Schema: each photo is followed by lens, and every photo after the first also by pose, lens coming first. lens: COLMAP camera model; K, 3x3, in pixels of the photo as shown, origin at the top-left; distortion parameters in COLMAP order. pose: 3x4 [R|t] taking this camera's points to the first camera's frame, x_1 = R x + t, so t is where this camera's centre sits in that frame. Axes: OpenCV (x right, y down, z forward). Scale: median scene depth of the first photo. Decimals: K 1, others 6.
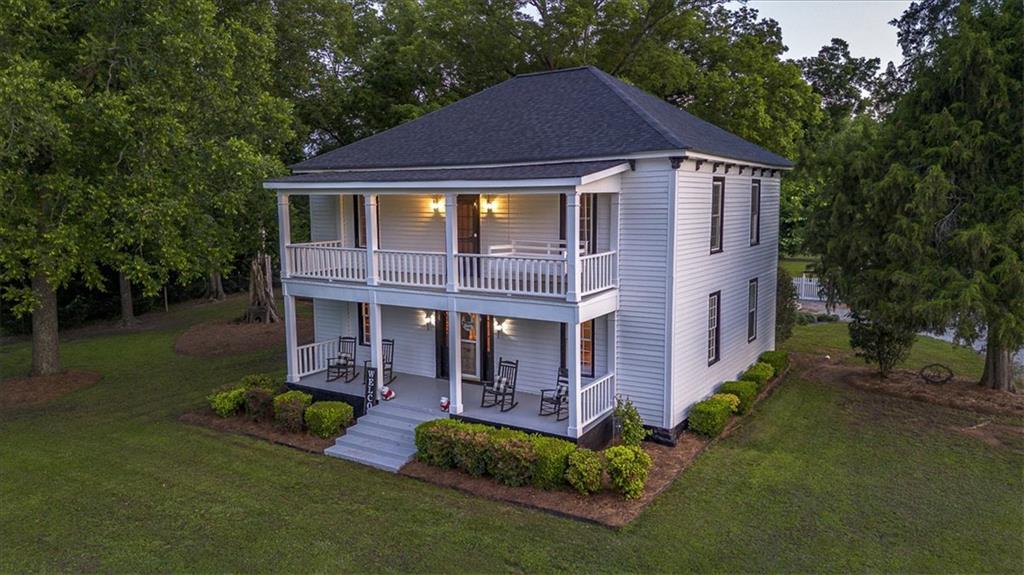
lens RADIAL K [[729.6, 0, 512.6], [0, 729.6, 288.9], [0, 0, 1]] dist [0.053485, -0.047551]
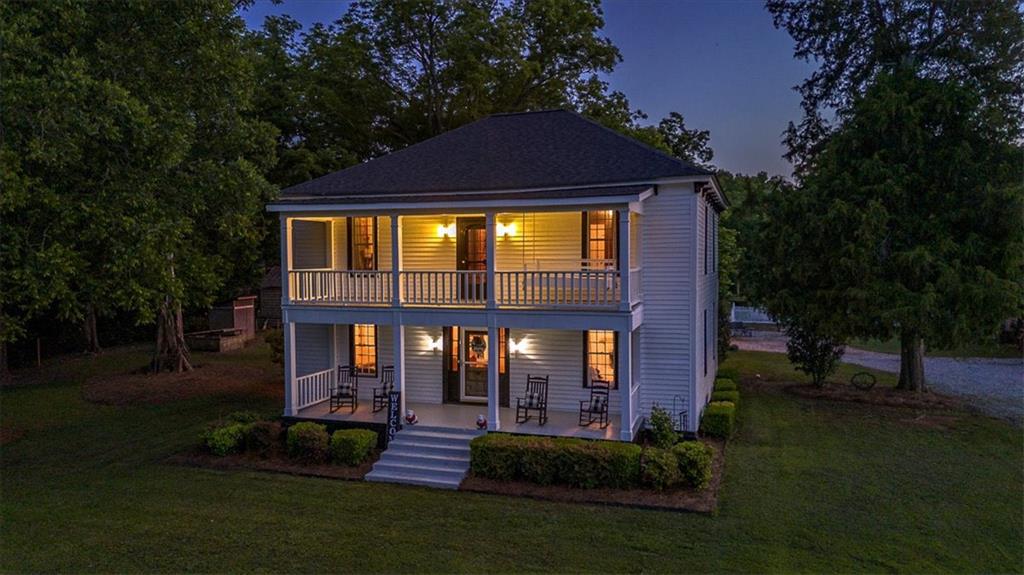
lens RADIAL K [[729.6, 0, 514.0], [0, 729.6, 286.1], [0, 0, 1]] dist [0.053485, -0.047551]
pose [[0.968567, -0.007472, 0.248640, -0.281038], [0.029753, 0.995853, -0.085976, 0.055995], [-0.246966, 0.090672, 0.964773, 0.001780]]
